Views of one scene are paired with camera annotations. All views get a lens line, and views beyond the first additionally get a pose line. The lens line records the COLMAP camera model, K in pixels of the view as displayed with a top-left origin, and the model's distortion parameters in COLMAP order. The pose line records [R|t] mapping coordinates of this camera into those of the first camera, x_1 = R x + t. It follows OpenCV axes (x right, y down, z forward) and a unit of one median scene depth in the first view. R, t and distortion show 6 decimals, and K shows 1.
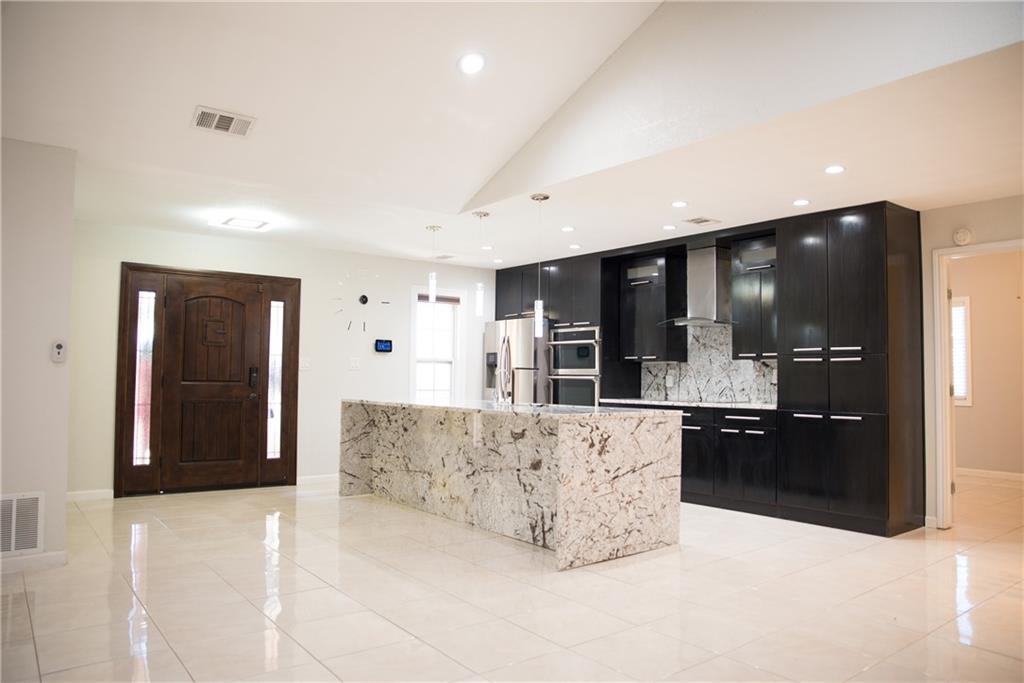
lens RADIAL K [[702.7, 0, 512.3], [0, 702.7, 343.2], [0, 0, 1]] dist [-0.130582, 0.100667]
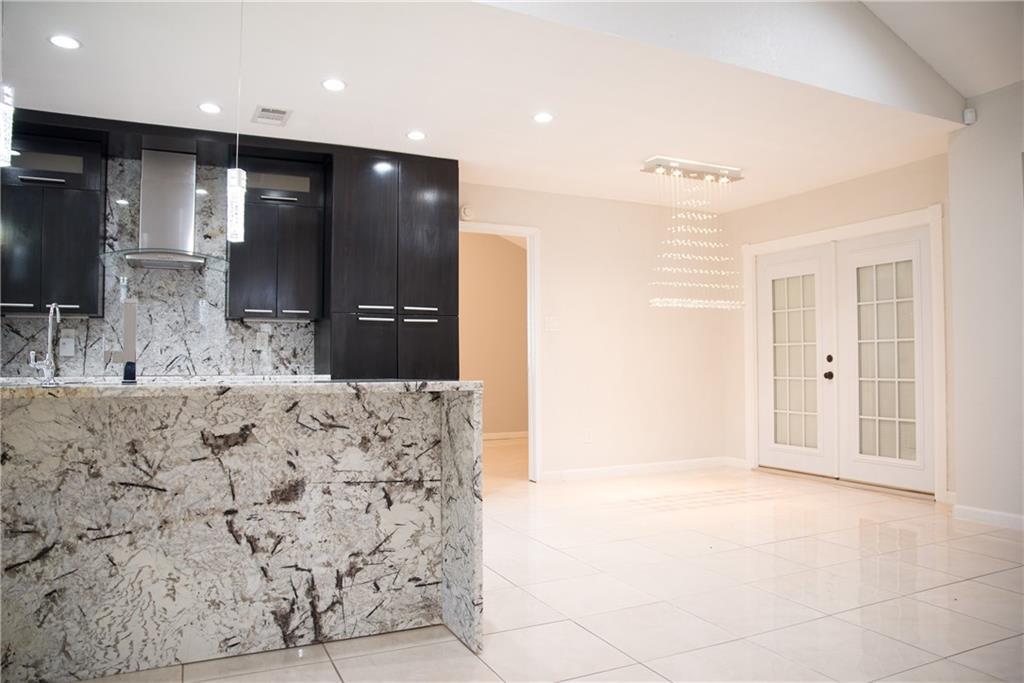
lens RADIAL K [[699.6, 0, 510.0], [0, 699.6, 344.5], [0, 0, 1]] dist [-0.133797, 0.096131]
pose [[0.215021, 0.020748, 0.976389, -0.416030], [-0.038787, 0.999167, -0.012690, 0.066826], [-0.975839, -0.035143, 0.215647, 0.733801]]
